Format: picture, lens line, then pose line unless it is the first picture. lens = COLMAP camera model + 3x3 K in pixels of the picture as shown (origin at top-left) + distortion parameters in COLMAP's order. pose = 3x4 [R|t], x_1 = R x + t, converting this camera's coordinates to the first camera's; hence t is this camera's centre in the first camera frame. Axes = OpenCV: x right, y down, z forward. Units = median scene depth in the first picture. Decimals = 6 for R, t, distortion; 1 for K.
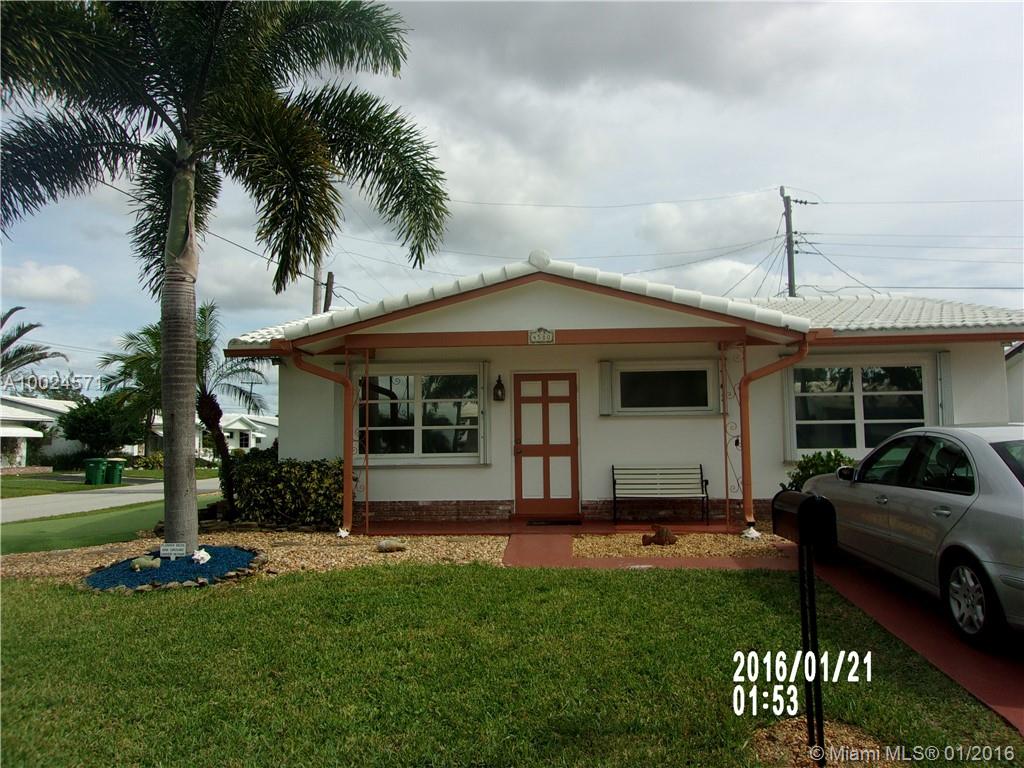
lens RADIAL K [[809.8, 0, 503.4], [0, 809.8, 363.2], [0, 0, 1]] dist [-0.004805, 0.012110]
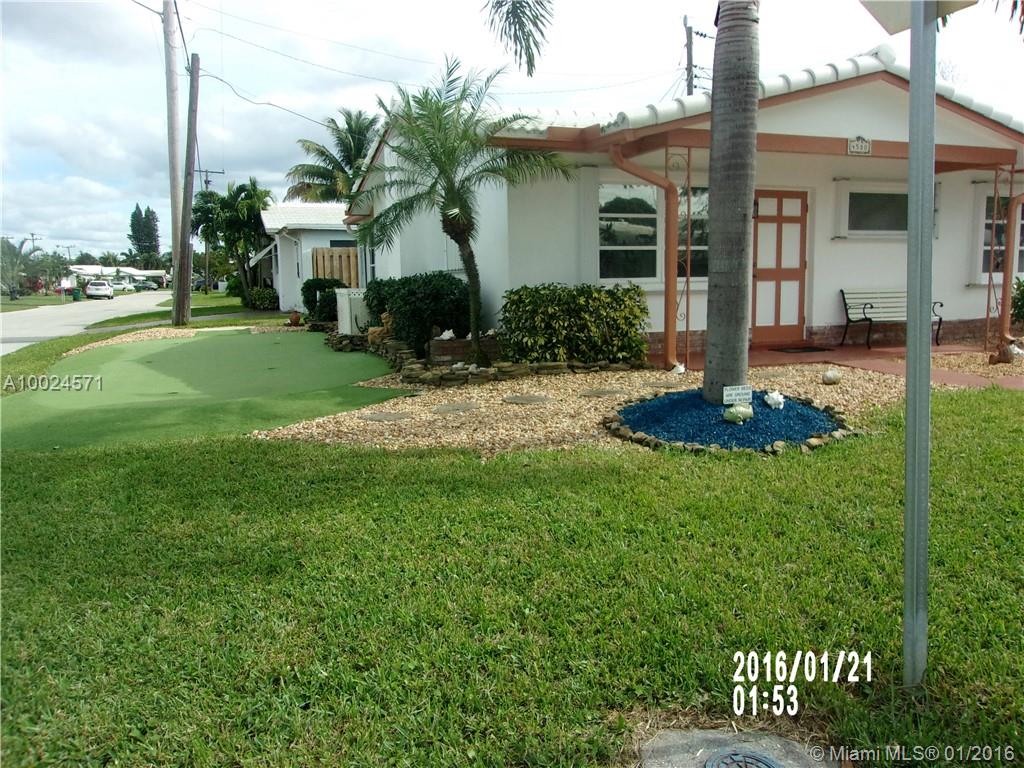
lens RADIAL K [[809.8, 0, 523.8], [0, 809.8, 366.5], [0, 0, 1]] dist [-0.004805, 0.012110]
pose [[0.901389, -0.047901, 0.430352, -0.681876], [-0.039903, 0.980445, 0.192707, 0.048065], [-0.431167, -0.190876, 0.881851, 0.311528]]
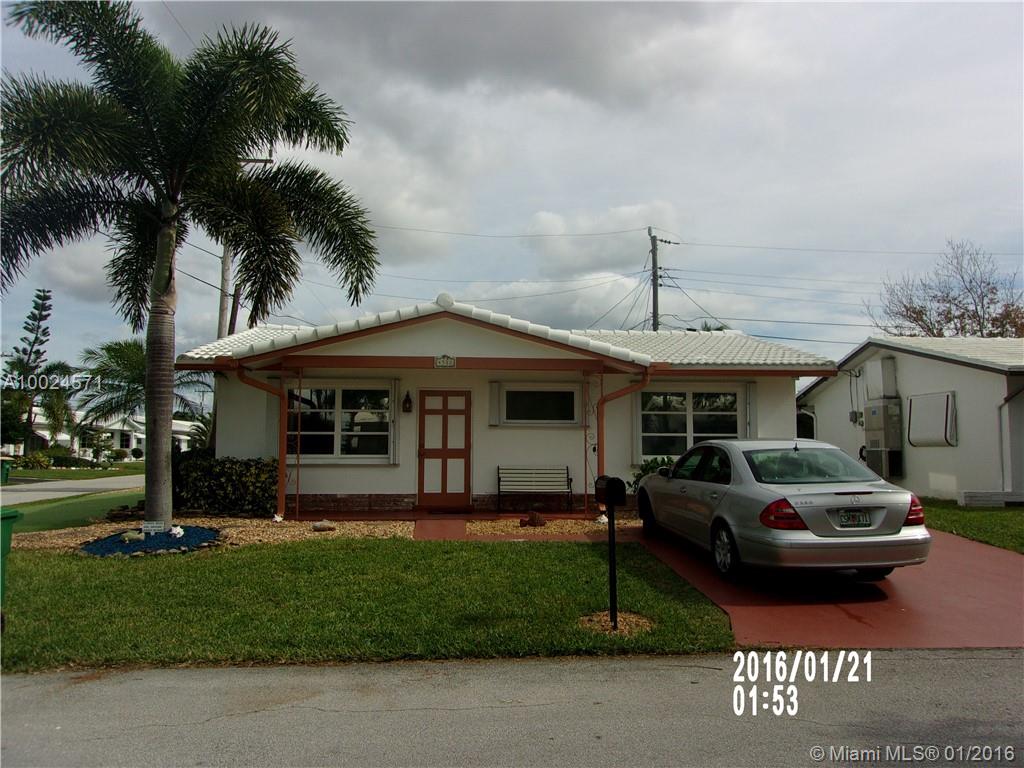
lens RADIAL K [[809.8, 0, 511.0], [0, 809.8, 377.3], [0, 0, 1]] dist [-0.004805, 0.012110]
pose [[0.988001, 0.028709, 0.151756, -0.040811], [-0.030193, 0.999516, 0.007485, -0.021597], [-0.151468, -0.011977, 0.988390, -0.246350]]
